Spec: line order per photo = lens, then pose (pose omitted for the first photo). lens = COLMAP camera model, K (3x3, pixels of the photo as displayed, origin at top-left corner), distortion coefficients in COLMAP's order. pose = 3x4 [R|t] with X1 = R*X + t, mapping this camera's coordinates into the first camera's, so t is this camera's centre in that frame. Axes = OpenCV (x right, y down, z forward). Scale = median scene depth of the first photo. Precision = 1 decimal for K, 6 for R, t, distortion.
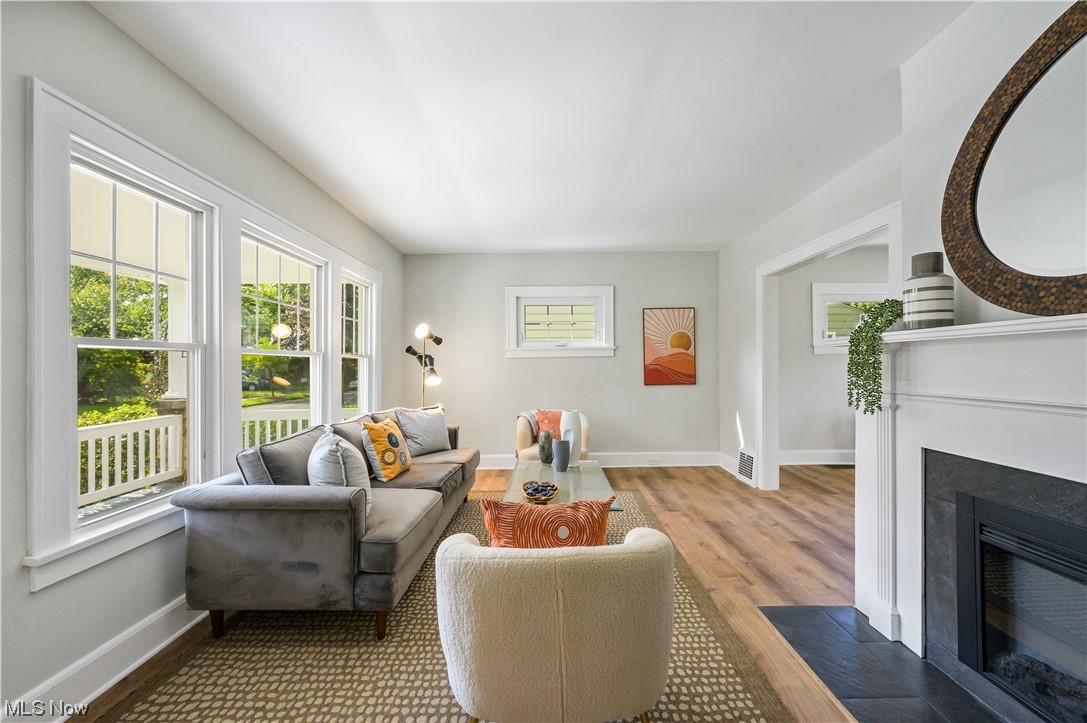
lens RADIAL K [[441.6, 0, 543.5], [0, 441.6, 361.5], [0, 0, 1]] dist [-0.001942, -0.000296]
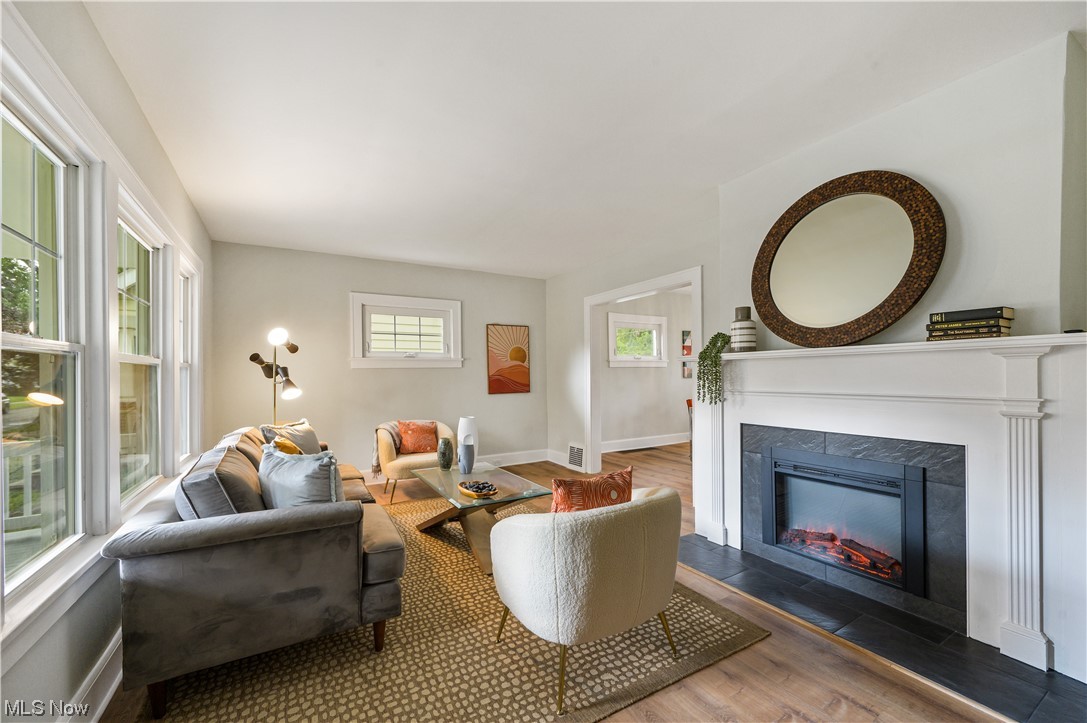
lens RADIAL K [[442.7, 0, 544.9], [0, 442.7, 372.3], [0, 0, 1]] dist [-0.000605, -0.000201]
pose [[0.855830, 0.002730, 0.517251, -0.586737], [-0.000750, 0.999992, -0.004036, 0.009843], [-0.517257, 0.003066, 0.855824, -0.043369]]
